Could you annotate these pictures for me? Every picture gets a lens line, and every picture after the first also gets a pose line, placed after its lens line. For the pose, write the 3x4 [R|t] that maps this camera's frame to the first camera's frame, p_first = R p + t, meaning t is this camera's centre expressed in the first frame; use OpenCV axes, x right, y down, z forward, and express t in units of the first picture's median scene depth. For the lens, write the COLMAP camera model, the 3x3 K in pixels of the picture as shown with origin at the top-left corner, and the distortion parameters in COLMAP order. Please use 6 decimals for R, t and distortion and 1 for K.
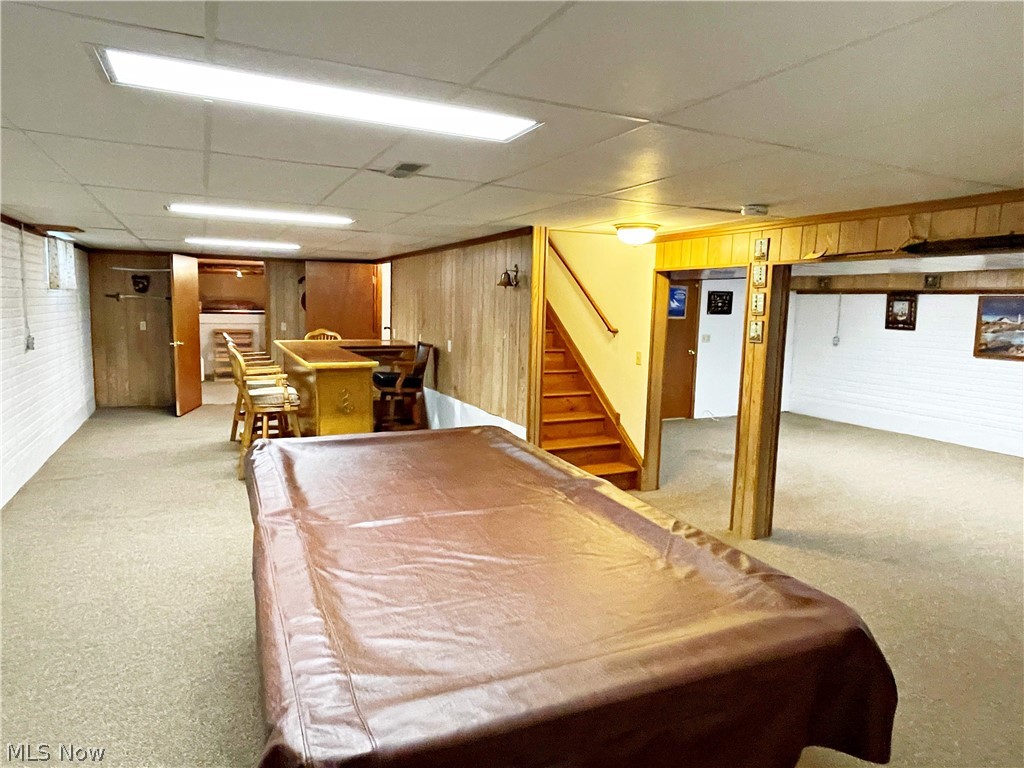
lens RADIAL K [[633.2, 0, 505.5], [0, 633.2, 373.3], [0, 0, 1]] dist [-0.006847, -0.001279]
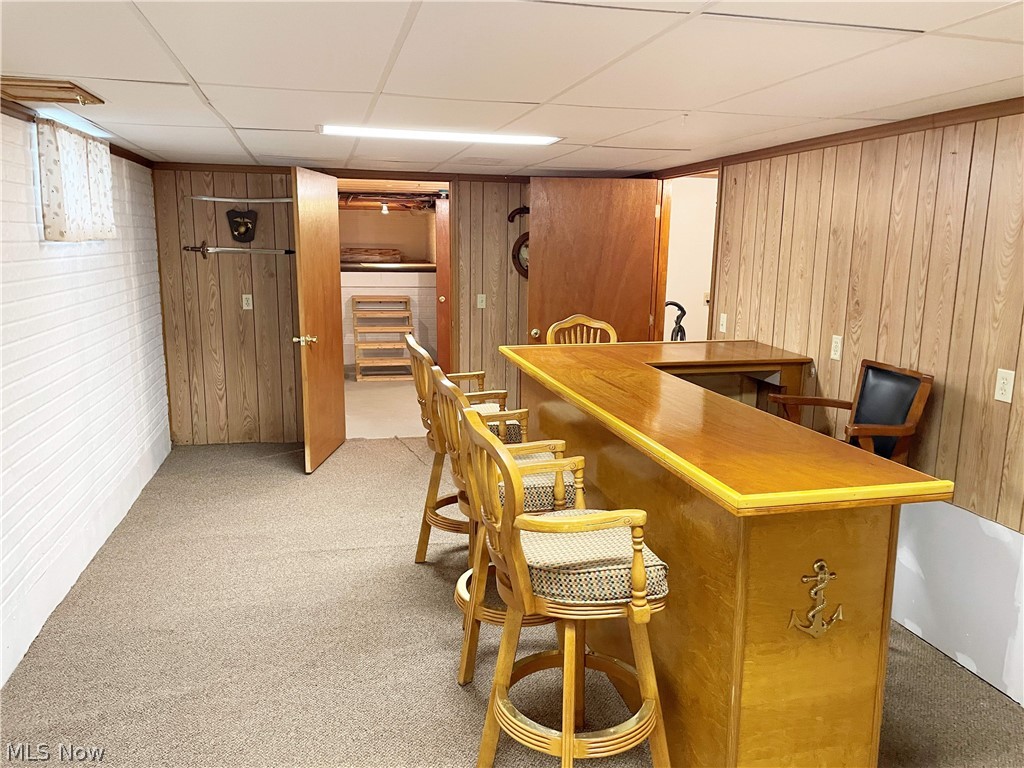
lens RADIAL K [[771.7, 0, 513.7], [0, 771.7, 380.9], [0, 0, 1]] dist [0.083041, -0.112421]
pose [[0.978956, 0.024768, -0.202563, -0.234726], [-0.011817, 0.997822, 0.064897, -0.061917], [0.203729, -0.061137, 0.977117, 0.431256]]
